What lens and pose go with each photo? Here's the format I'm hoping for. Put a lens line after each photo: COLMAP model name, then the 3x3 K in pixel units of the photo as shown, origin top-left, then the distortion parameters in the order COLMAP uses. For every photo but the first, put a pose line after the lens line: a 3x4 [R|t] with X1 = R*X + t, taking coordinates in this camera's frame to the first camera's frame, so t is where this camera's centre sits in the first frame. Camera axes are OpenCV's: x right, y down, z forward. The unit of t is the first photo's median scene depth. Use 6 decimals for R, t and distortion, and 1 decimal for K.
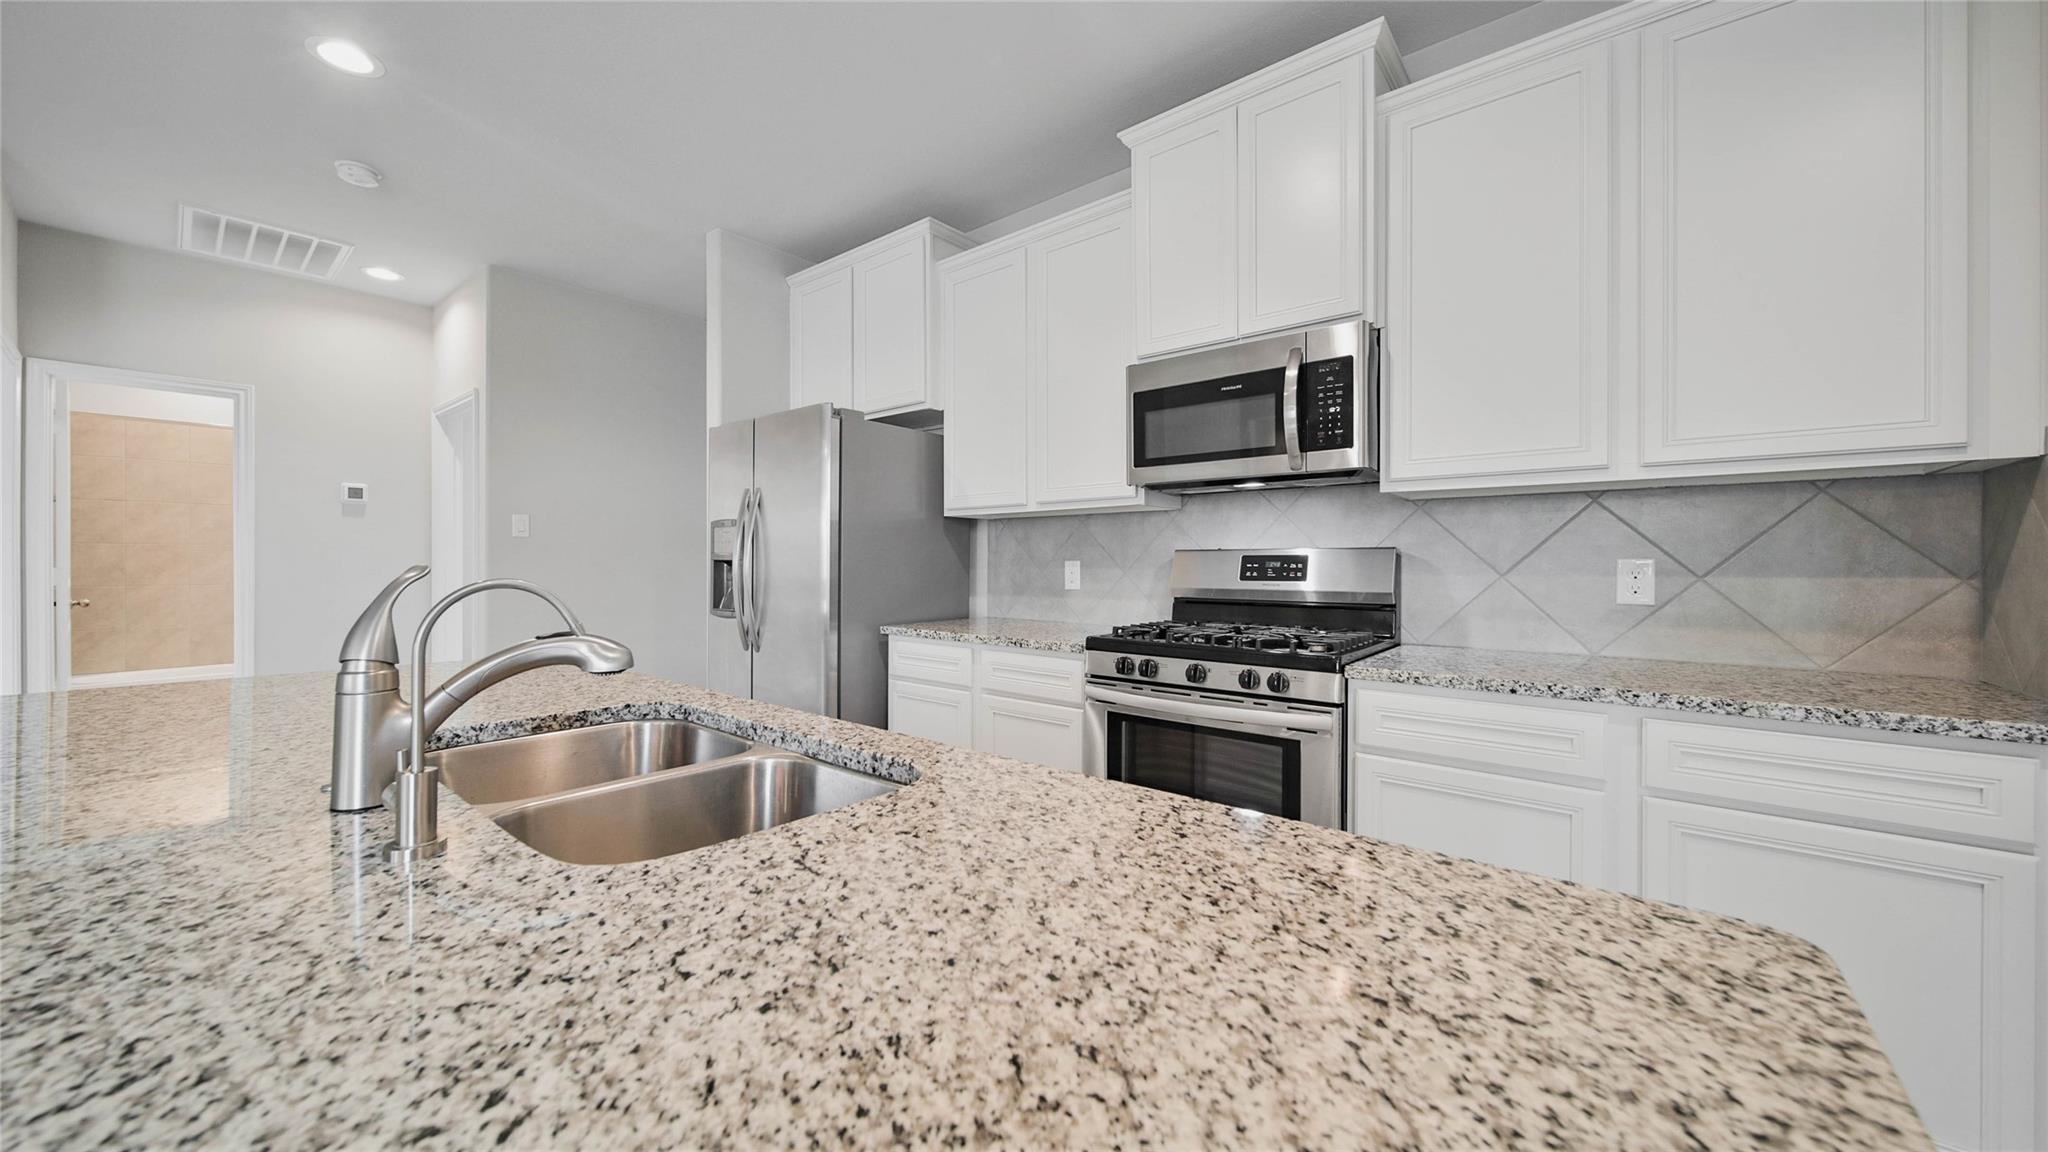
lens RADIAL K [[724.1, 0, 1025.0], [0, 724.1, 567.4], [0, 0, 1]] dist [-0.000564, -0.001646]
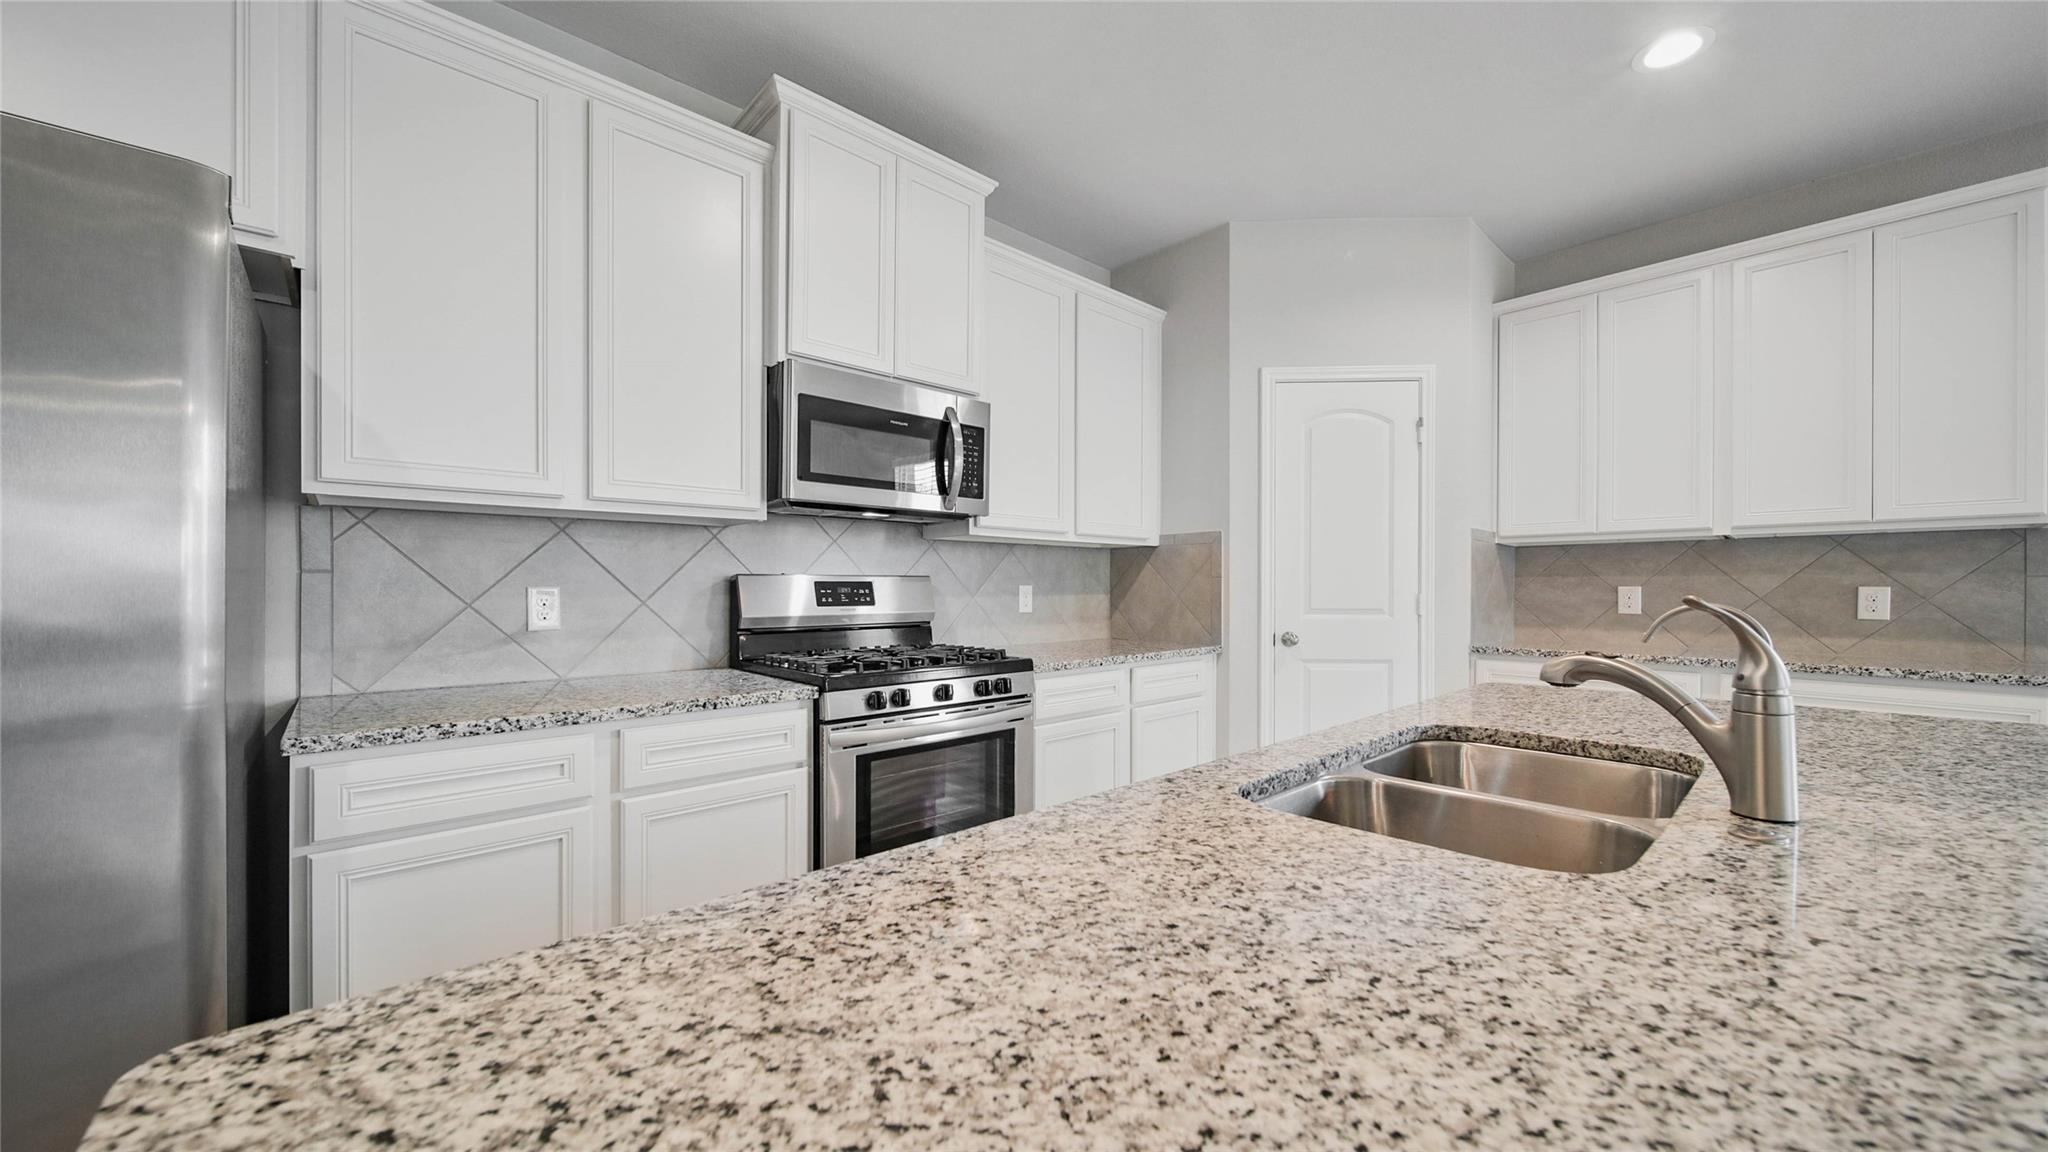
lens RADIAL K [[724.1, 0, 1025.0], [0, 724.1, 567.4], [0, 0, 1]] dist [-0.000564, -0.001646]
pose [[0.146109, 0.029416, 0.988831, -0.668405], [0.012169, 0.999429, -0.031530, -0.000957], [-0.989194, 0.016640, 0.145667, 0.607930]]
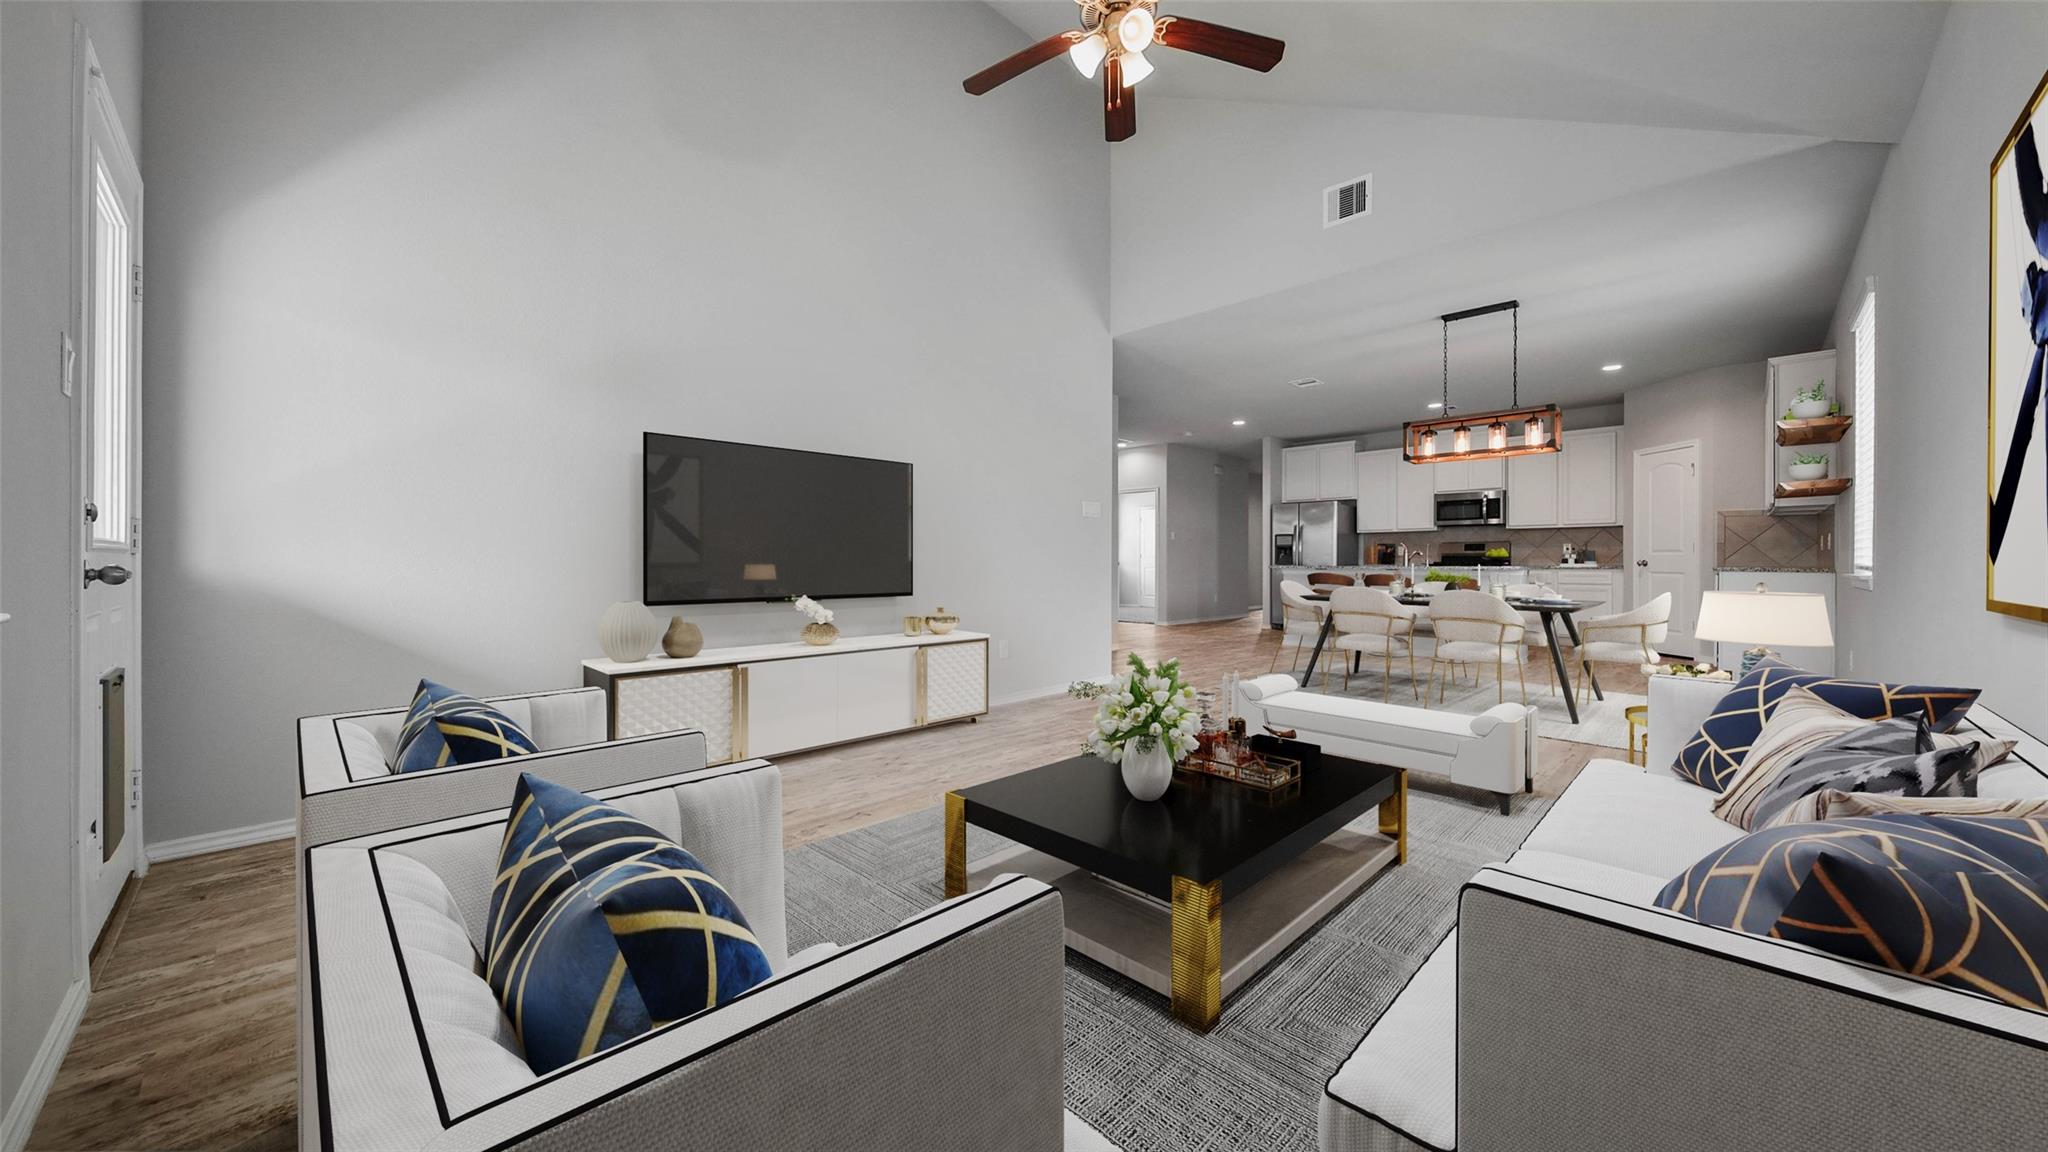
lens RADIAL K [[724.1, 0, 1025.0], [0, 724.1, 567.4], [0, 0, 1]] dist [-0.000564, -0.001646]
pose [[0.995639, -0.002434, -0.093255, -1.714513], [0.001995, 0.999986, -0.004800, 0.125996], [0.093266, 0.004593, 0.995631, -3.102344]]
